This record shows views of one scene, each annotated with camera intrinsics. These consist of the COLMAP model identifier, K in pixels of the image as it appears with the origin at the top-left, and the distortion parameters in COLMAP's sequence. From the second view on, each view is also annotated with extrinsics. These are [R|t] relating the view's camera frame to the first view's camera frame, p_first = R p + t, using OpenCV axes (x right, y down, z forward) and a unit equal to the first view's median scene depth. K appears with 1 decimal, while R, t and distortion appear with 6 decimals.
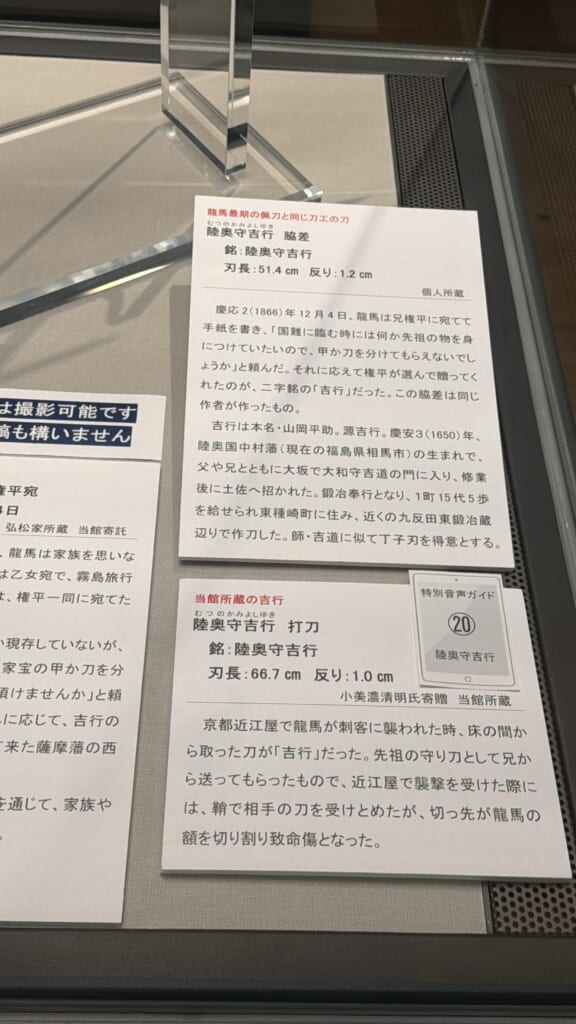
lens RADIAL K [[1188.5, 0, 288.0], [0, 1188.5, 512.0], [0, 0, 1]] dist [0.183178, -0.355597]
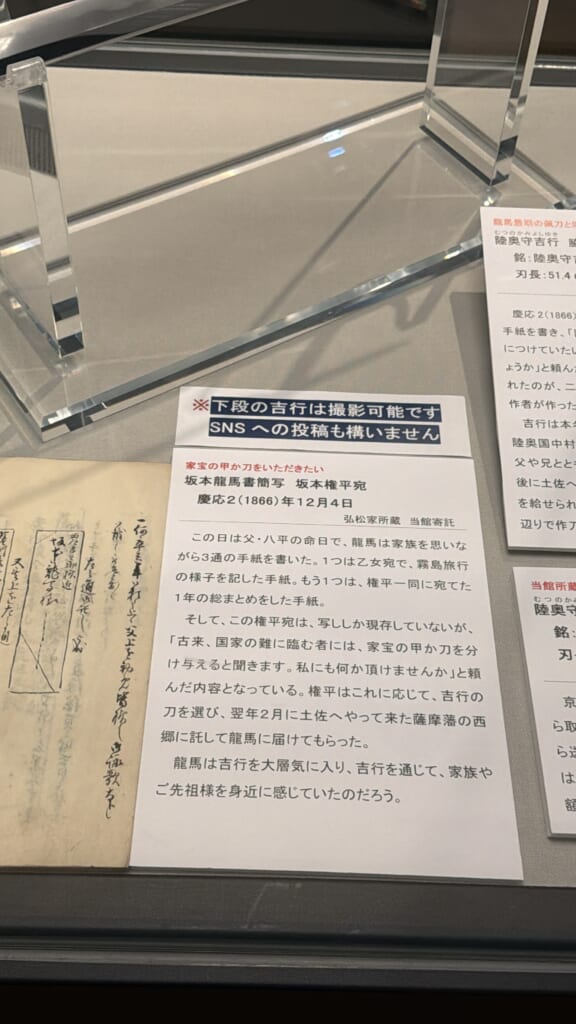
lens RADIAL K [[1188.5, 0, 288.0], [0, 1188.5, 512.0], [0, 0, 1]] dist [0.183178, -0.355597]
pose [[0.999168, 0.000008, -0.040776, -0.223693], [-0.000151, 0.999994, -0.003507, 0.009587], [0.040776, 0.003510, 0.999162, -0.069495]]
